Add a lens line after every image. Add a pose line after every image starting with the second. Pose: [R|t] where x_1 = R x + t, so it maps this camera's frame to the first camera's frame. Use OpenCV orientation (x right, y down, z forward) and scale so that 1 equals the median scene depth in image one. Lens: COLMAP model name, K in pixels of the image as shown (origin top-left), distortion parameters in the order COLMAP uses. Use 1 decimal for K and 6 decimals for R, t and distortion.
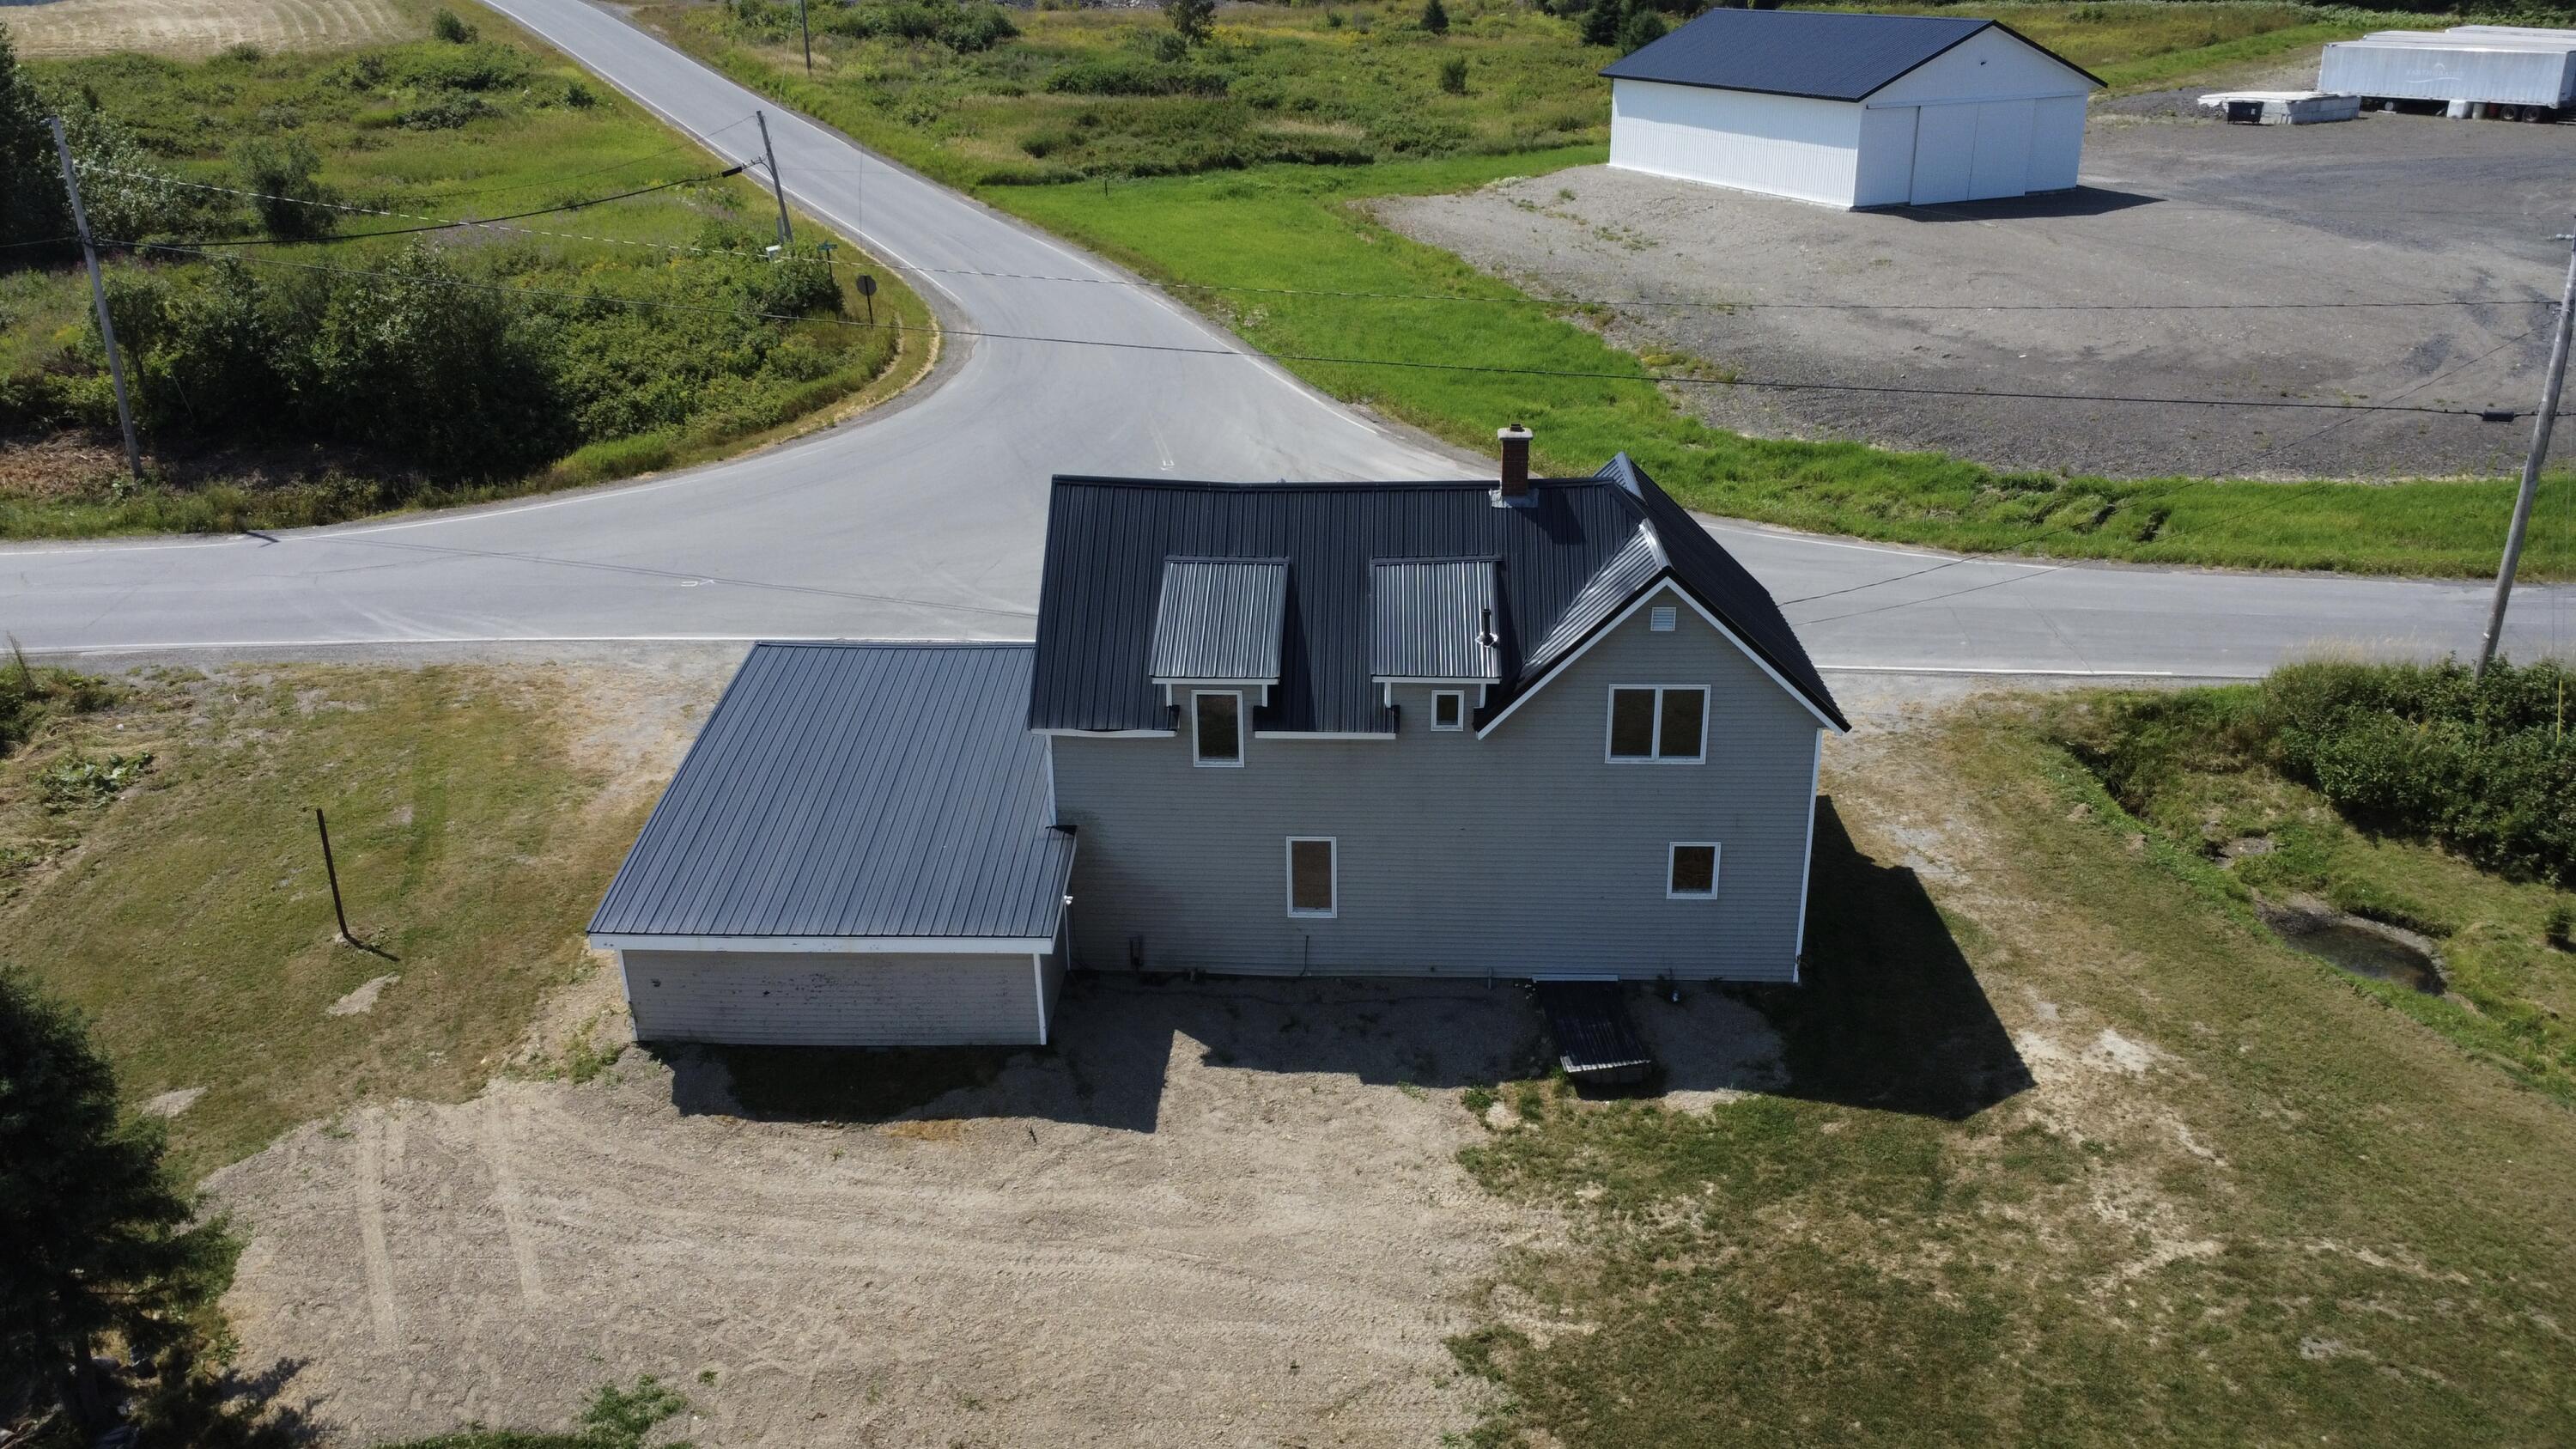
lens RADIAL K [[1944.0, 0, 1277.3], [0, 1944.0, 721.4], [0, 0, 1]] dist [0.006603, -0.005200]
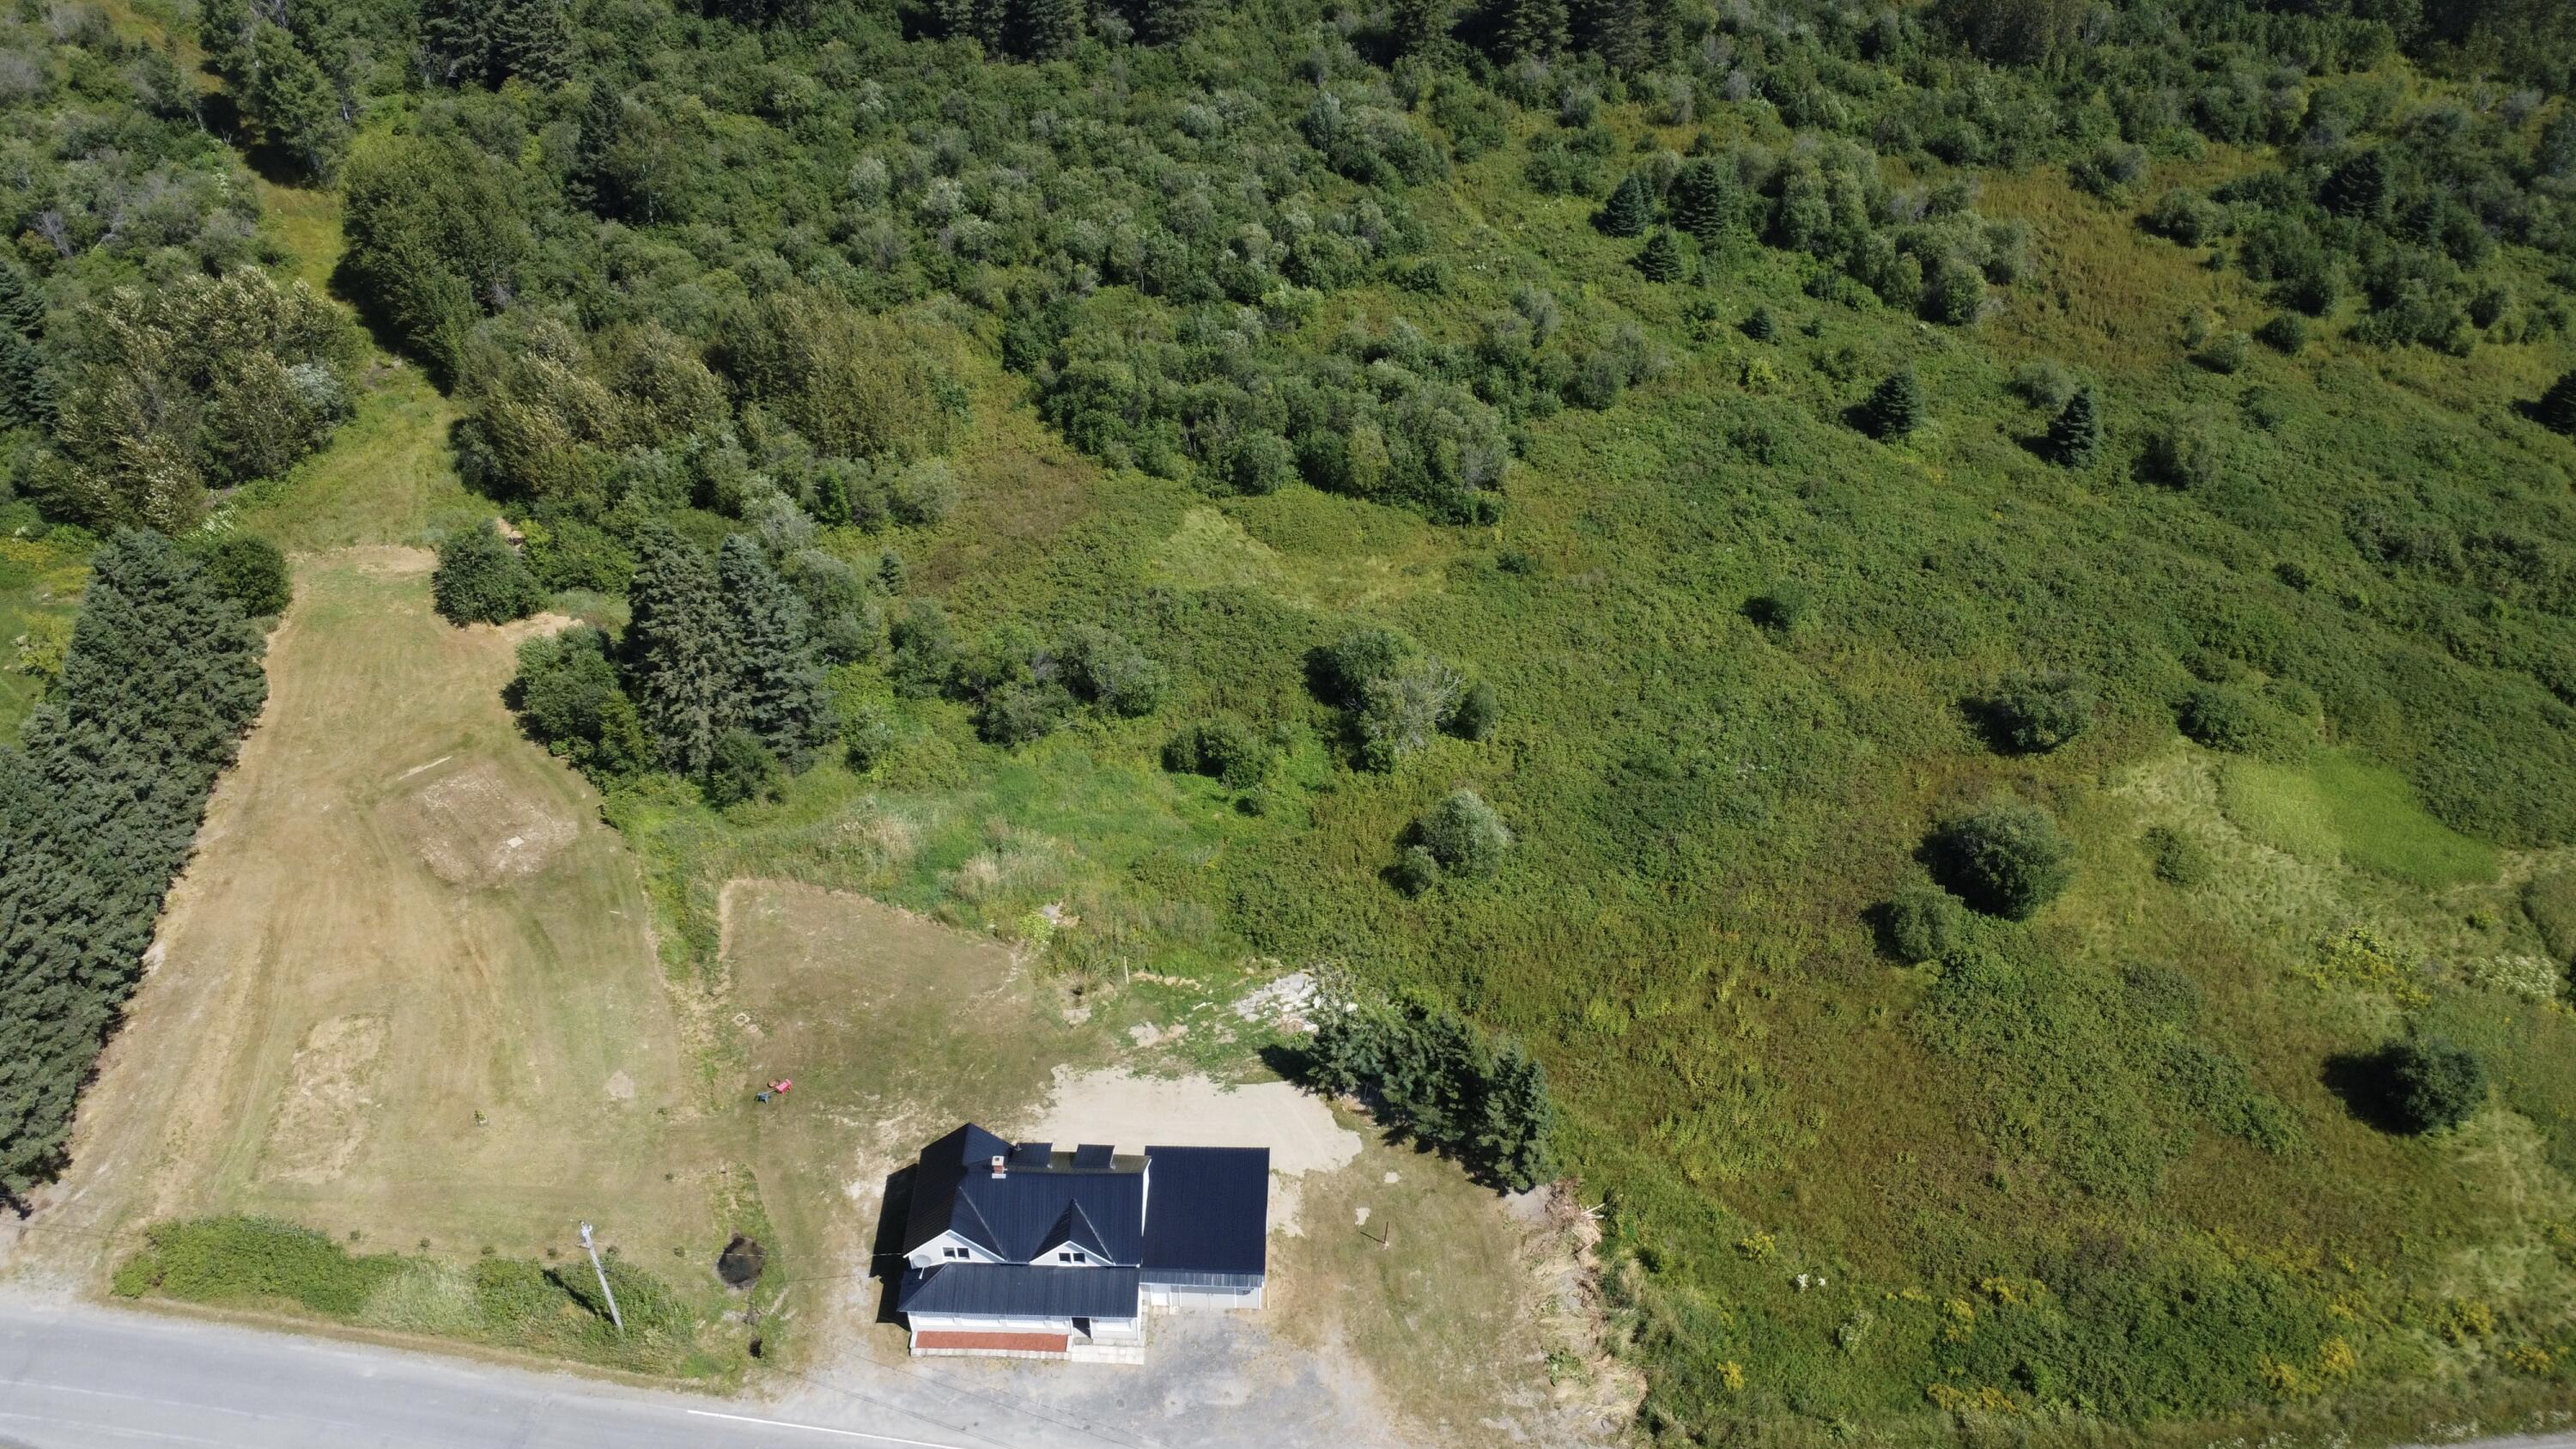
lens RADIAL K [[1944.0, 0, 1288.4], [0, 1944.0, 717.1], [0, 0, 1]] dist [0.006603, -0.005200]
pose [[-0.999360, 0.032079, -0.015829, -0.176733], [0.000469, 0.454189, 0.890905, -1.777017], [0.035769, 0.890327, -0.453914, 0.966695]]
